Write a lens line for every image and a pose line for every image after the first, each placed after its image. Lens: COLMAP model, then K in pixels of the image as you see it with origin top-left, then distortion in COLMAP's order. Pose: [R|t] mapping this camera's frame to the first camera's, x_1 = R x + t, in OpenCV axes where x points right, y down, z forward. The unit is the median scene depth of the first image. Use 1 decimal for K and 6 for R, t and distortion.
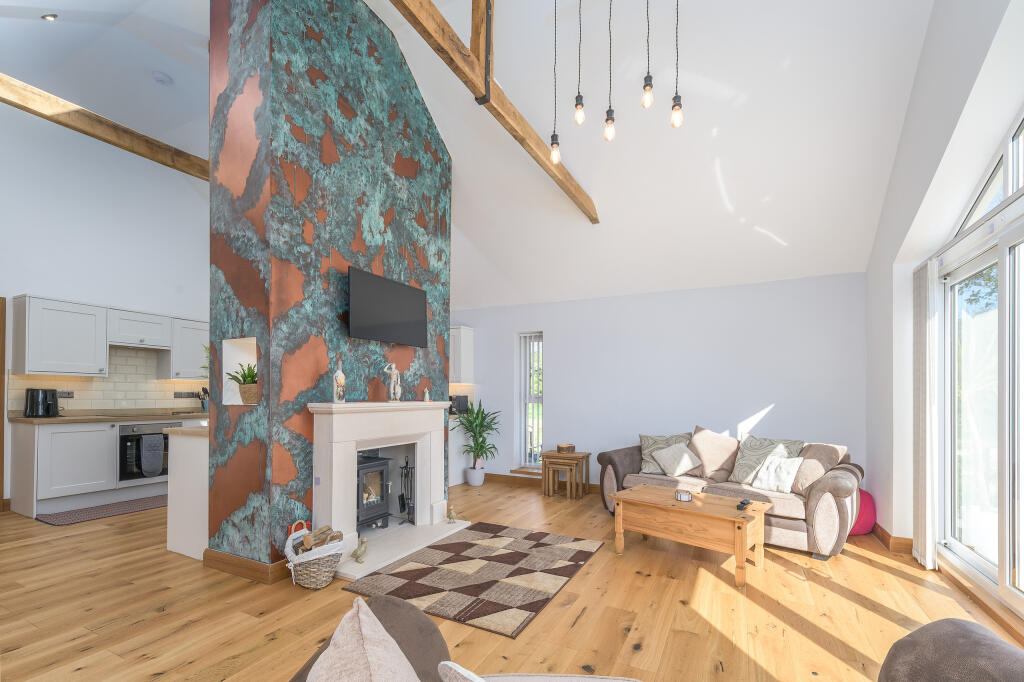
lens RADIAL K [[462.3, 0, 507.5], [0, 462.3, 340.1], [0, 0, 1]] dist [0.002774, -0.000256]
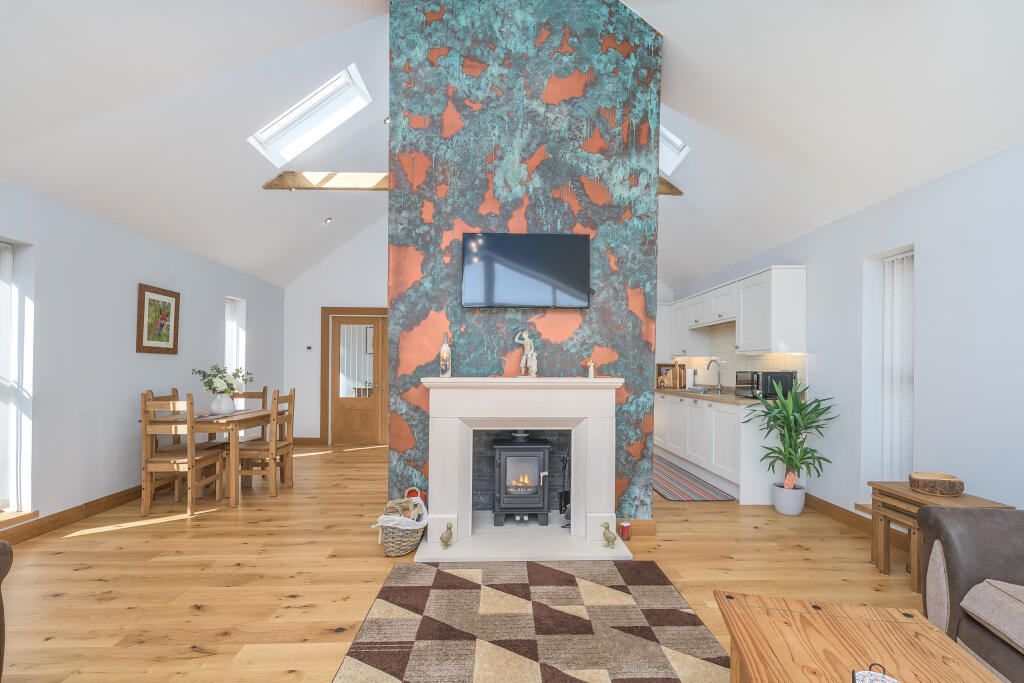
lens RADIAL K [[462.3, 0, 509.0], [0, 462.3, 336.6], [0, 0, 1]] dist [0.002774, -0.000256]
pose [[0.469673, -0.067289, -0.880273, 0.478104], [0.101854, 0.994563, -0.021681, 0.073830], [0.876945, -0.079477, 0.473973, 0.572354]]
